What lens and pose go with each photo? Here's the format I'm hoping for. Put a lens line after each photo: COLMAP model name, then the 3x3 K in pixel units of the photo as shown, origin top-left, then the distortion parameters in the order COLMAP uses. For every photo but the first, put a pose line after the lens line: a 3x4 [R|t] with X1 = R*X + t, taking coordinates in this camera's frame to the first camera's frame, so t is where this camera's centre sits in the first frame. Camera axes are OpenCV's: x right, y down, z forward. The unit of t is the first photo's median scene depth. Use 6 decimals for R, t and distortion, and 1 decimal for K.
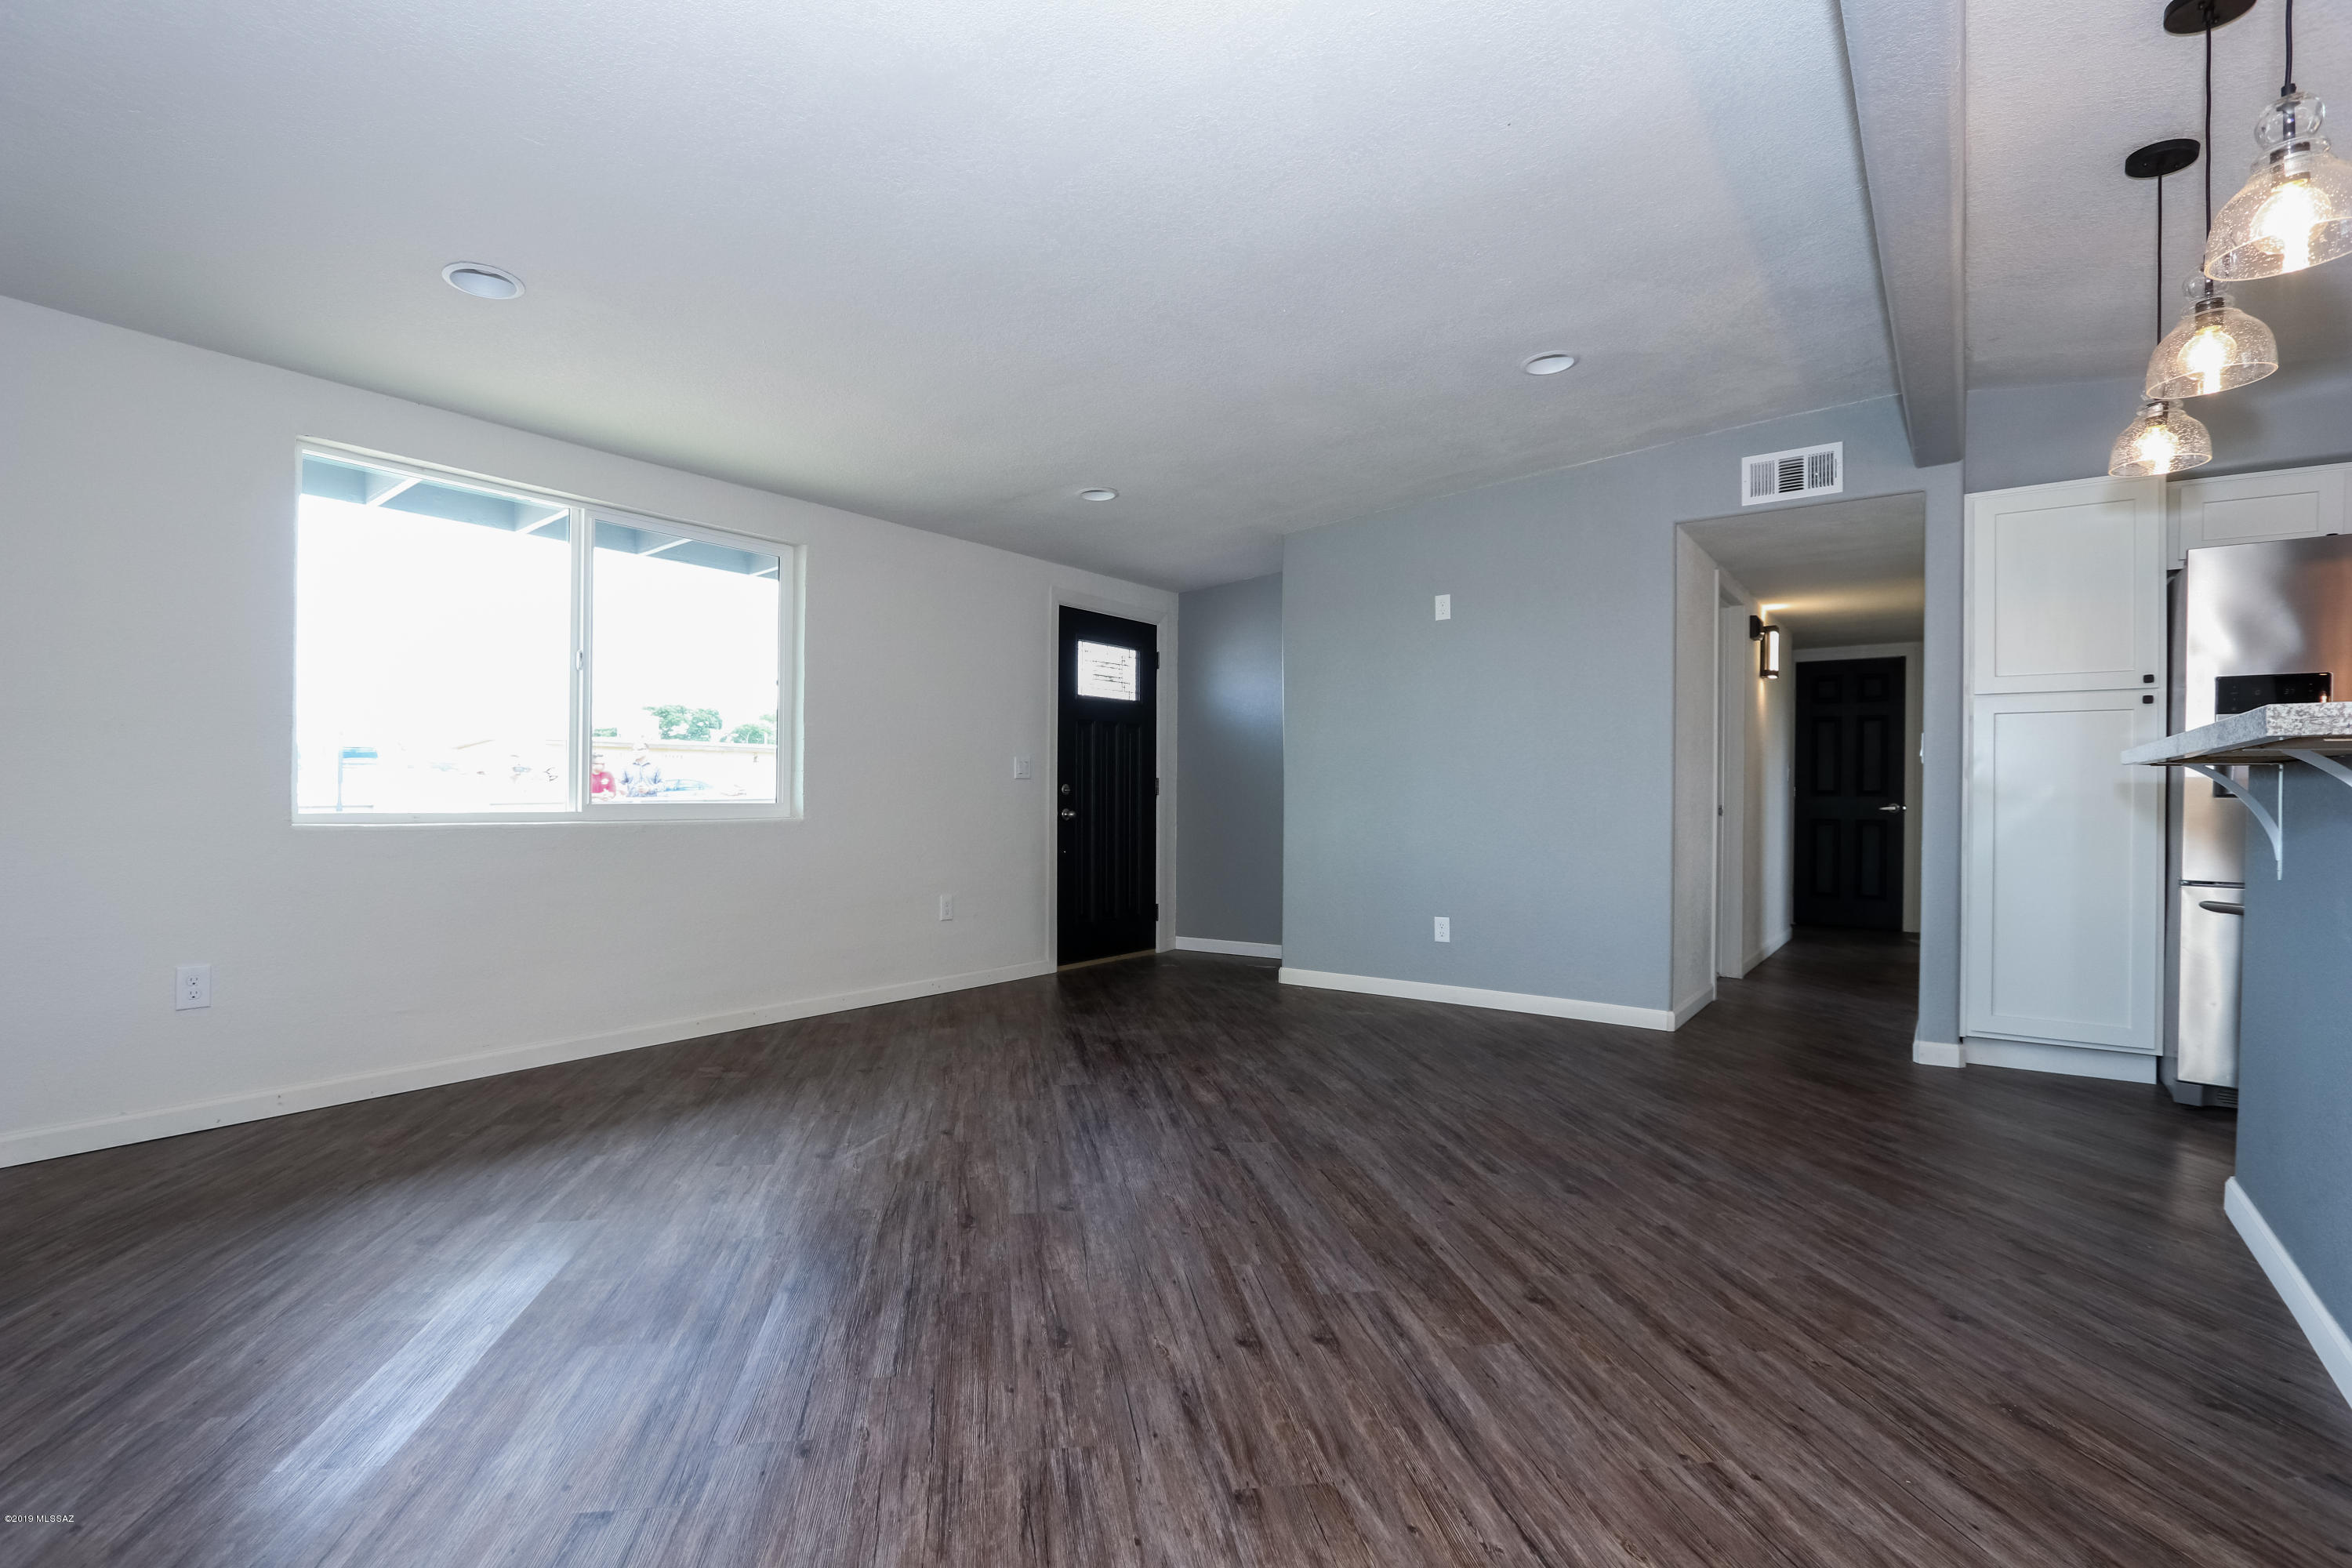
lens RADIAL K [[1089.4, 0, 1153.4], [0, 1089.4, 797.3], [0, 0, 1]] dist [-0.017248, 0.000257]
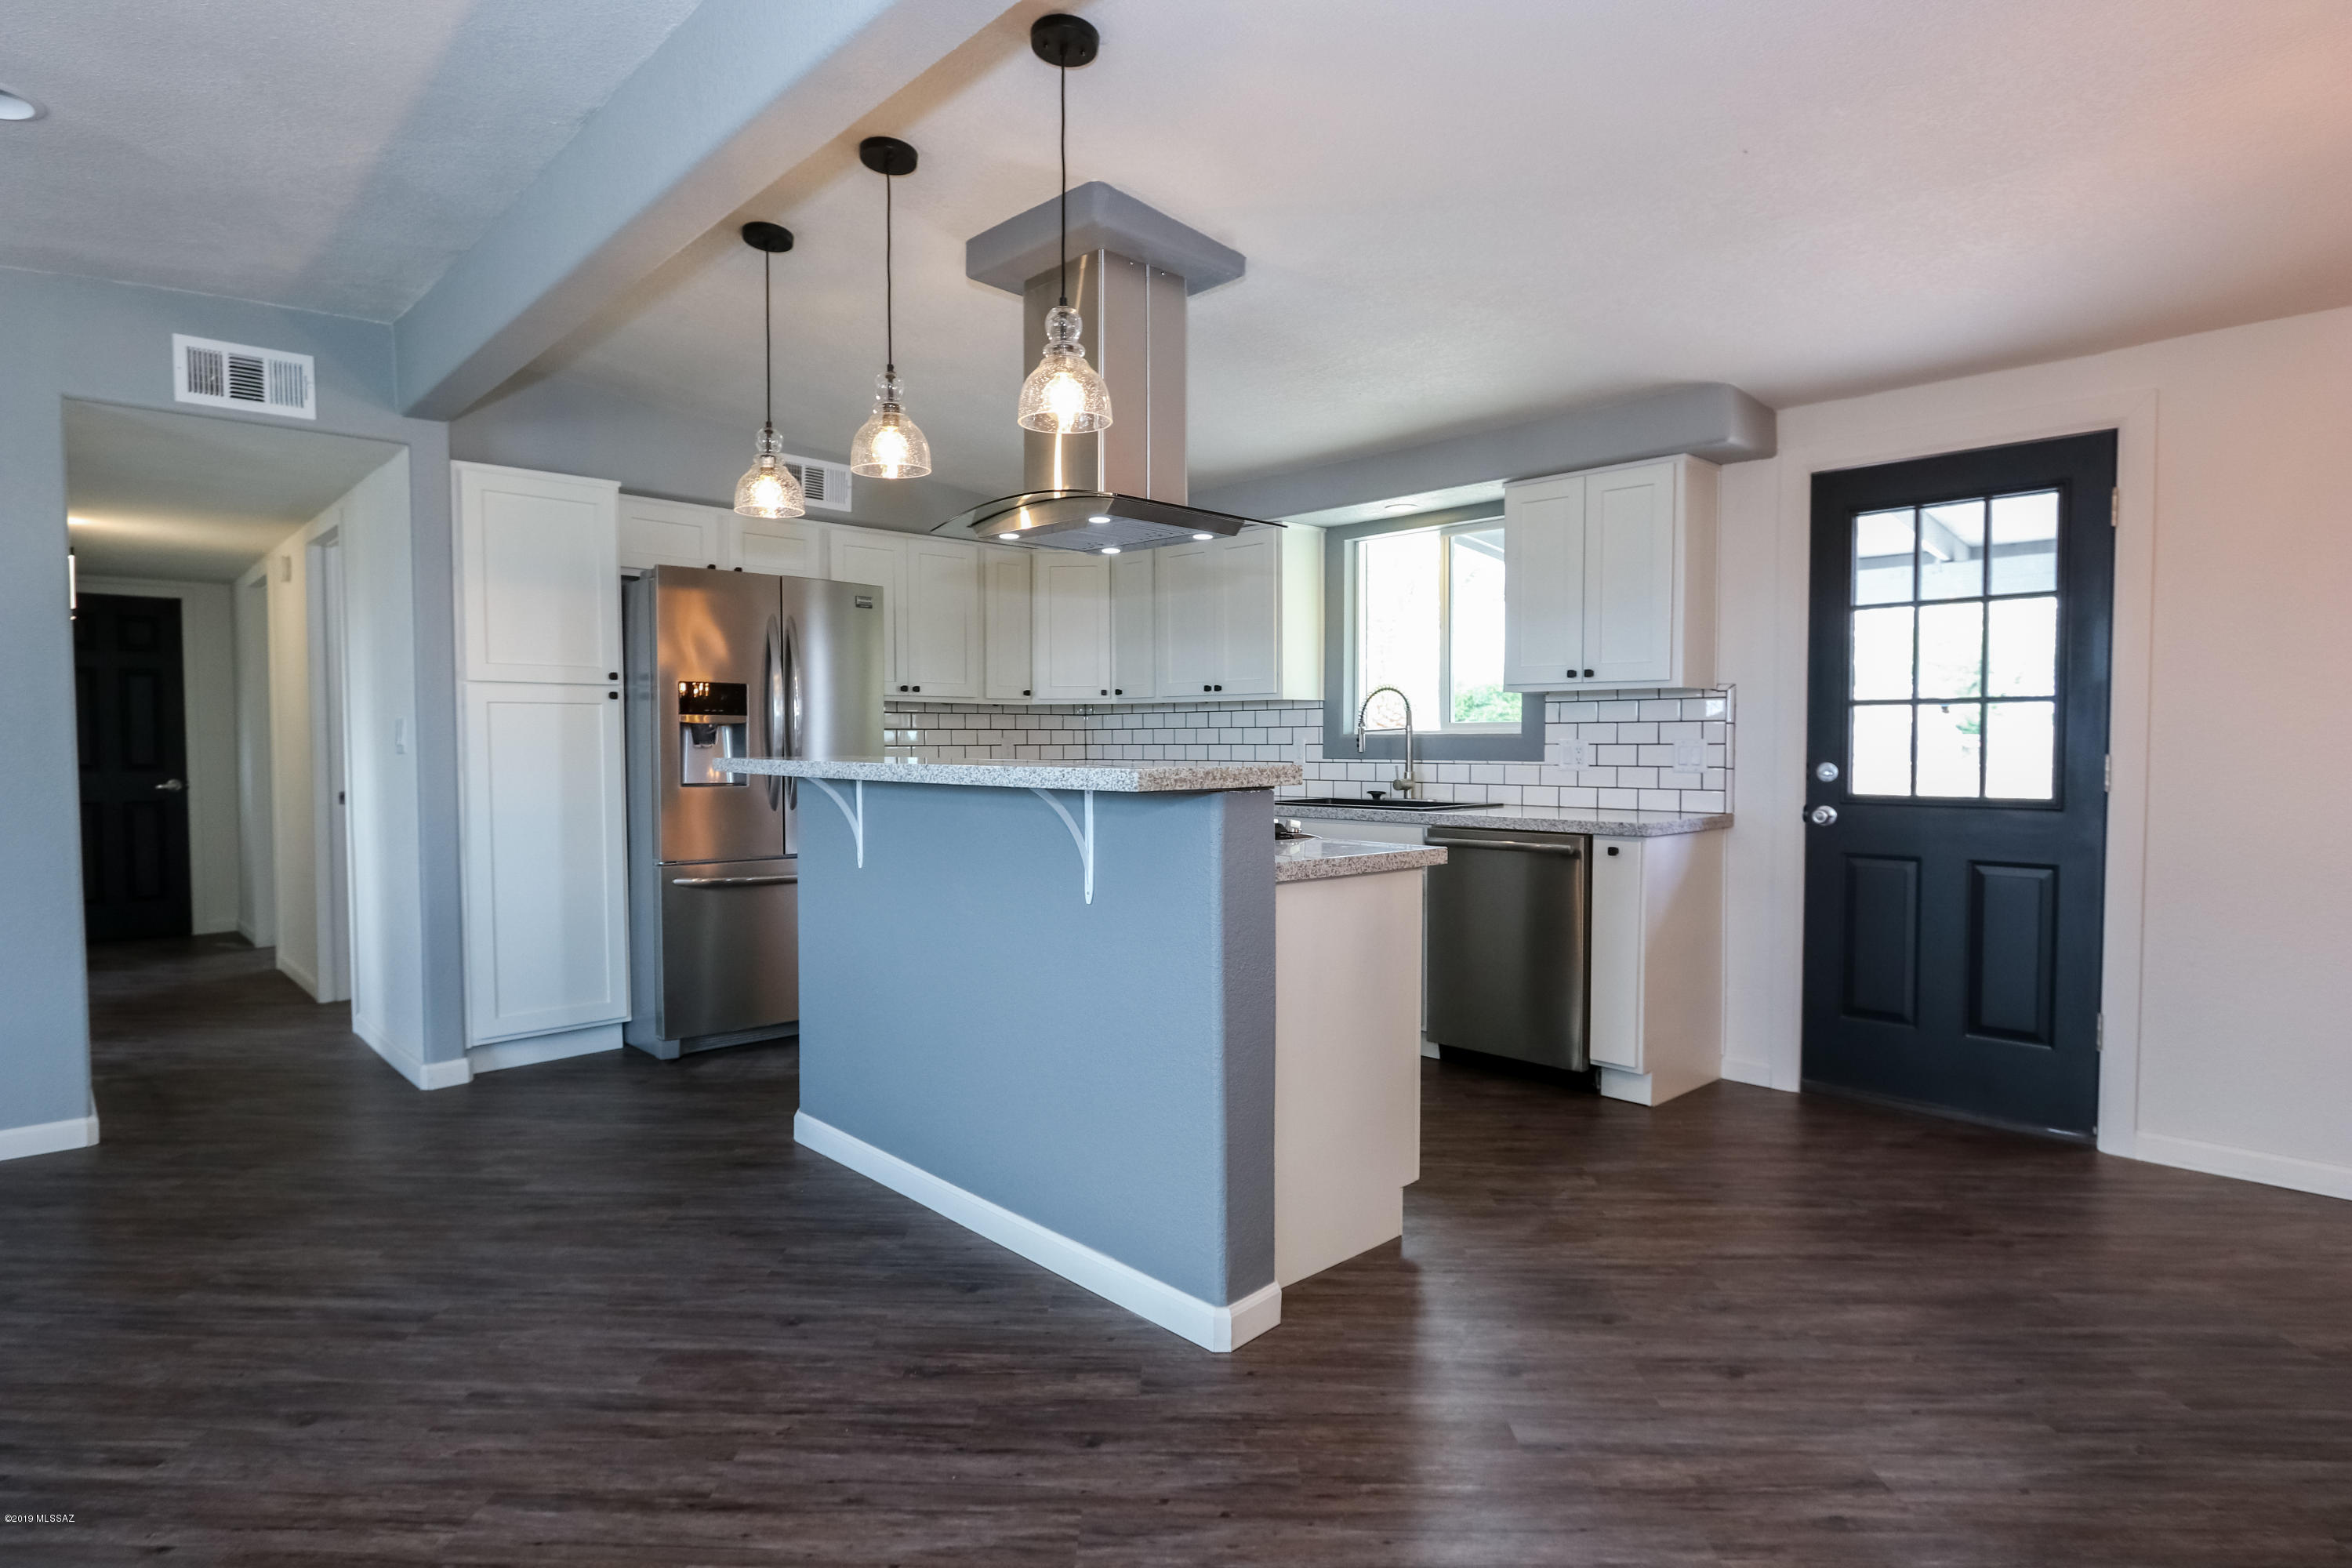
lens RADIAL K [[1230.2, 0, 1156.2], [0, 1230.2, 790.3], [0, 0, 1]] dist [-0.016323, 0.001038]
pose [[0.166570, -0.046701, 0.984923, -0.197156], [0.007820, 0.998909, 0.046041, -0.048597], [-0.985999, 0.000033, 0.166754, 0.261275]]
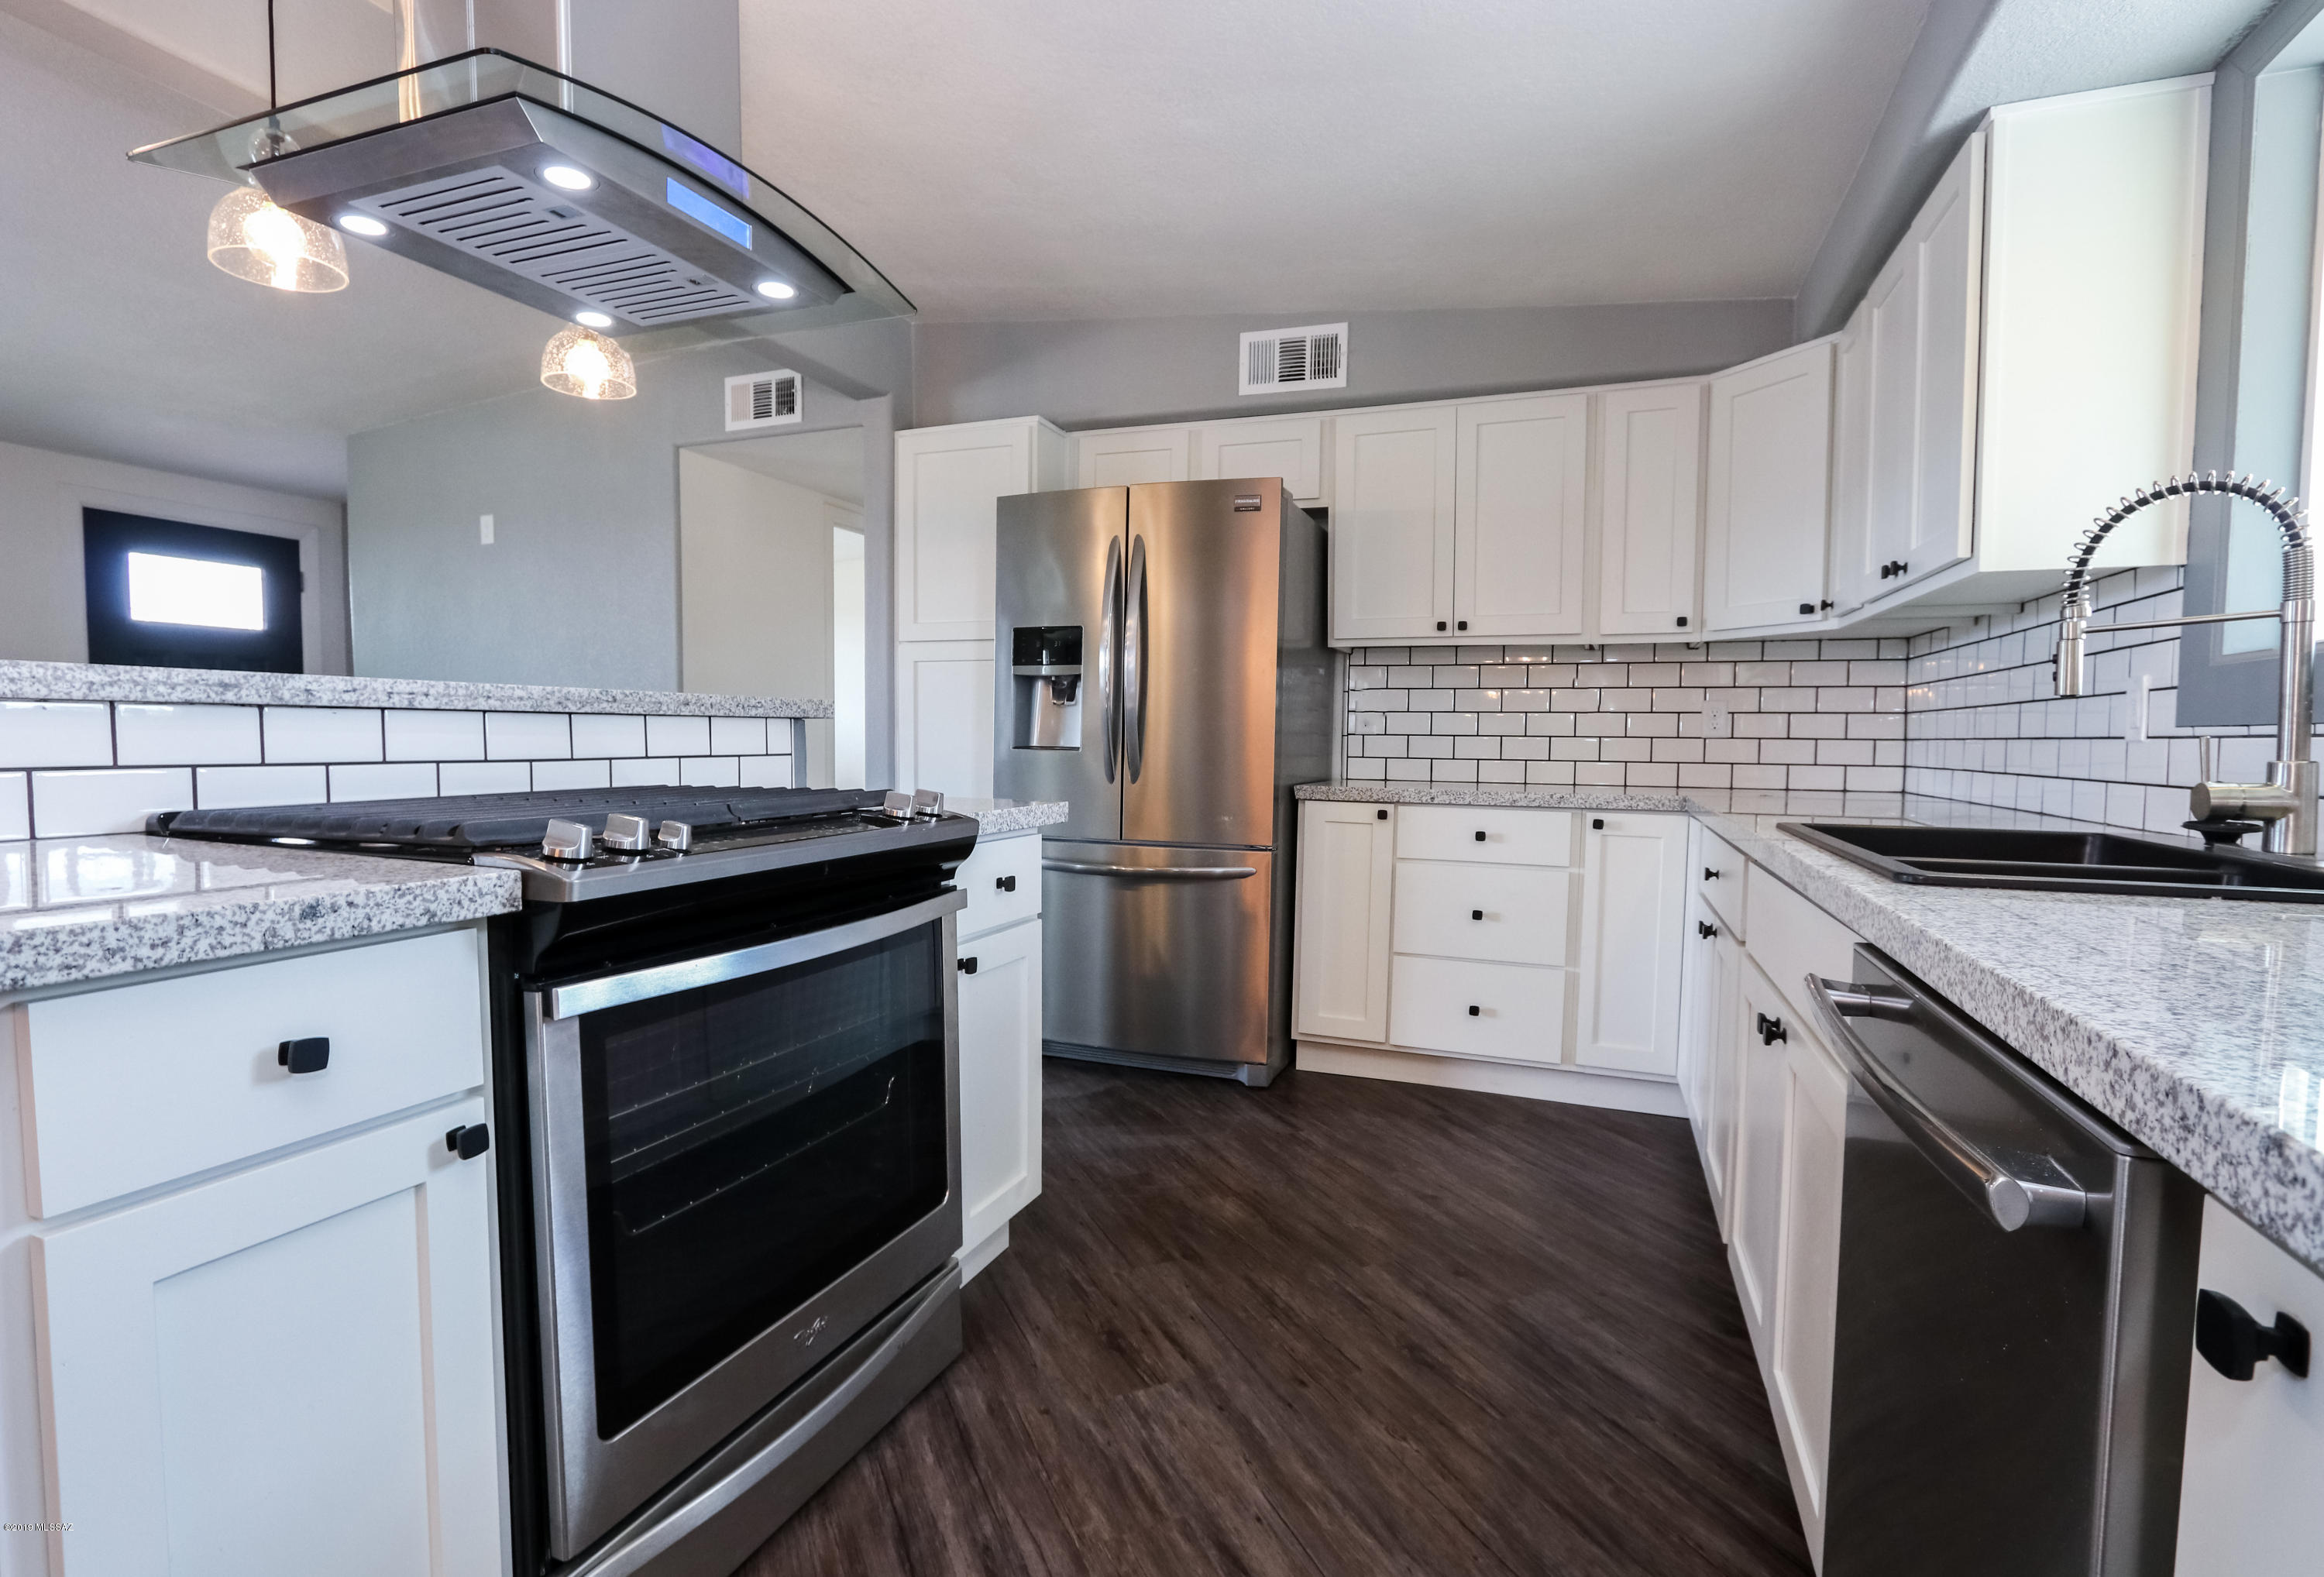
lens RADIAL K [[1104.0, 0, 1172.9], [0, 1104.0, 801.0], [0, 0, 1]] dist [-0.016435, 0.001157]
pose [[0.958534, -0.013377, 0.284664, 0.790941], [-0.002650, 0.998436, 0.055844, -0.008112], [-0.284966, -0.054283, 0.956999, -0.035131]]
